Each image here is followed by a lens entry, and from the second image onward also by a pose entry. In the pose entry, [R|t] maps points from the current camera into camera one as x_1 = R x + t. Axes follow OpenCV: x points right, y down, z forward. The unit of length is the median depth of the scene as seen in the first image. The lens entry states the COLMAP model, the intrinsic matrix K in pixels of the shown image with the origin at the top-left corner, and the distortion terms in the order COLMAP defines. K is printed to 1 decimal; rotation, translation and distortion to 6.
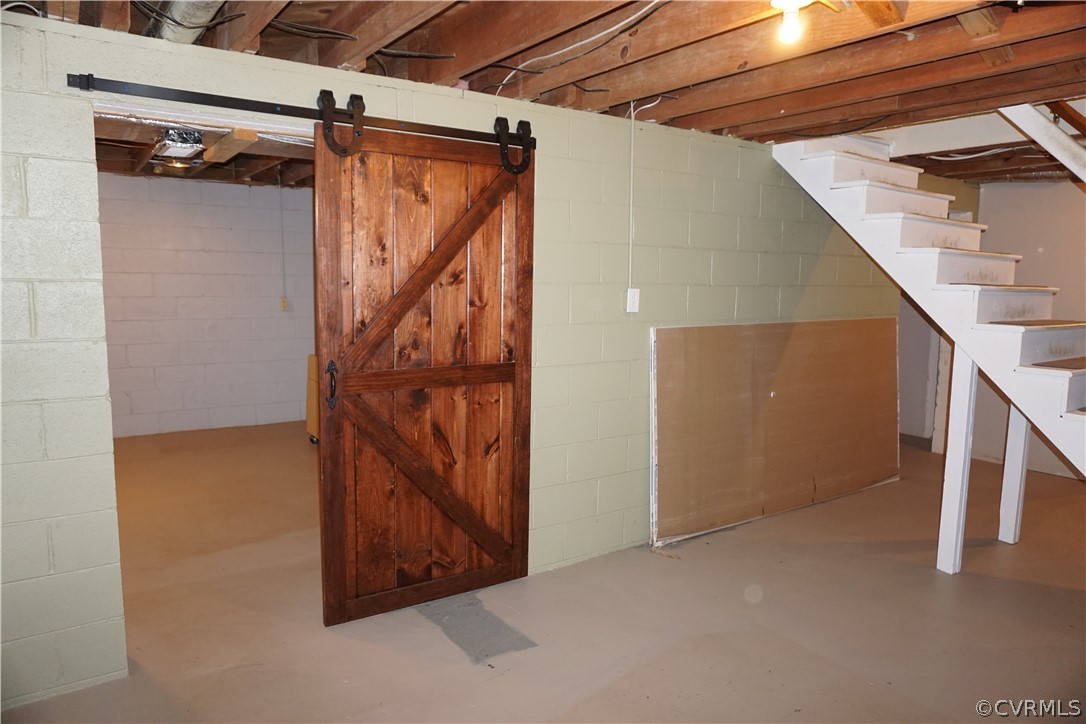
lens RADIAL K [[726.6, 0, 543.0], [0, 726.6, 362.0], [0, 0, 1]] dist [-0.001314, 0.000000]
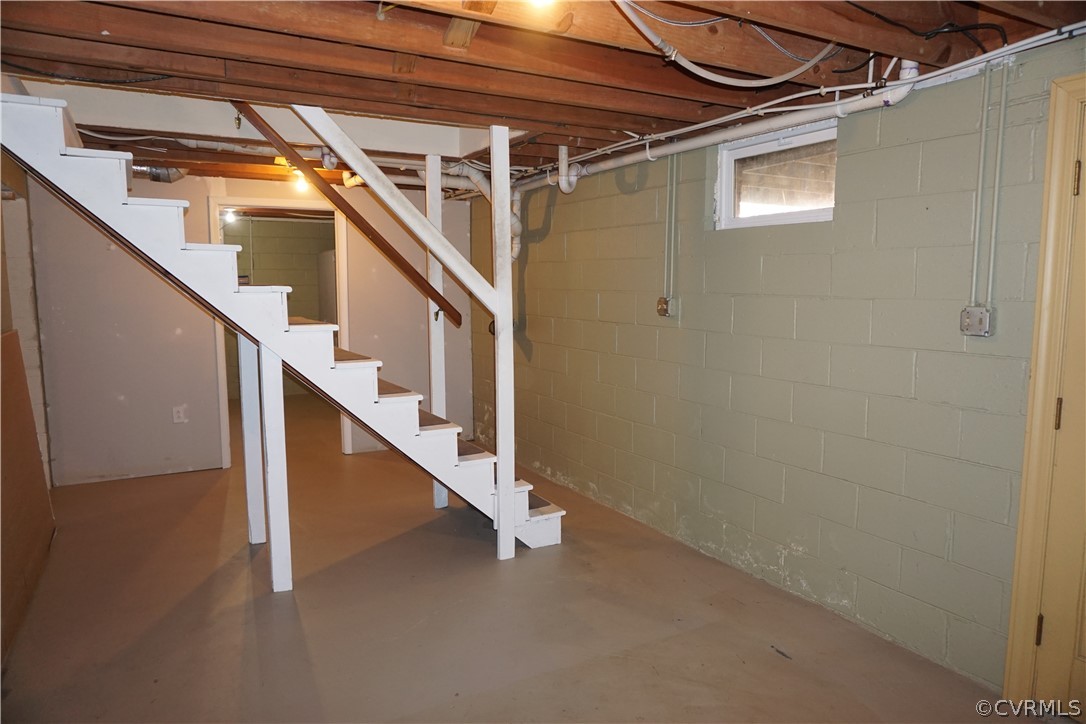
lens RADIAL K [[726.6, 0, 543.0], [0, 726.6, 362.0], [0, 0, 1]] dist [-0.001314, 0.000000]
pose [[0.079700, -0.128178, 0.988544, -0.379874], [0.125797, 0.985063, 0.117585, -0.086143], [-0.988849, 0.114984, 0.094634, 0.657286]]
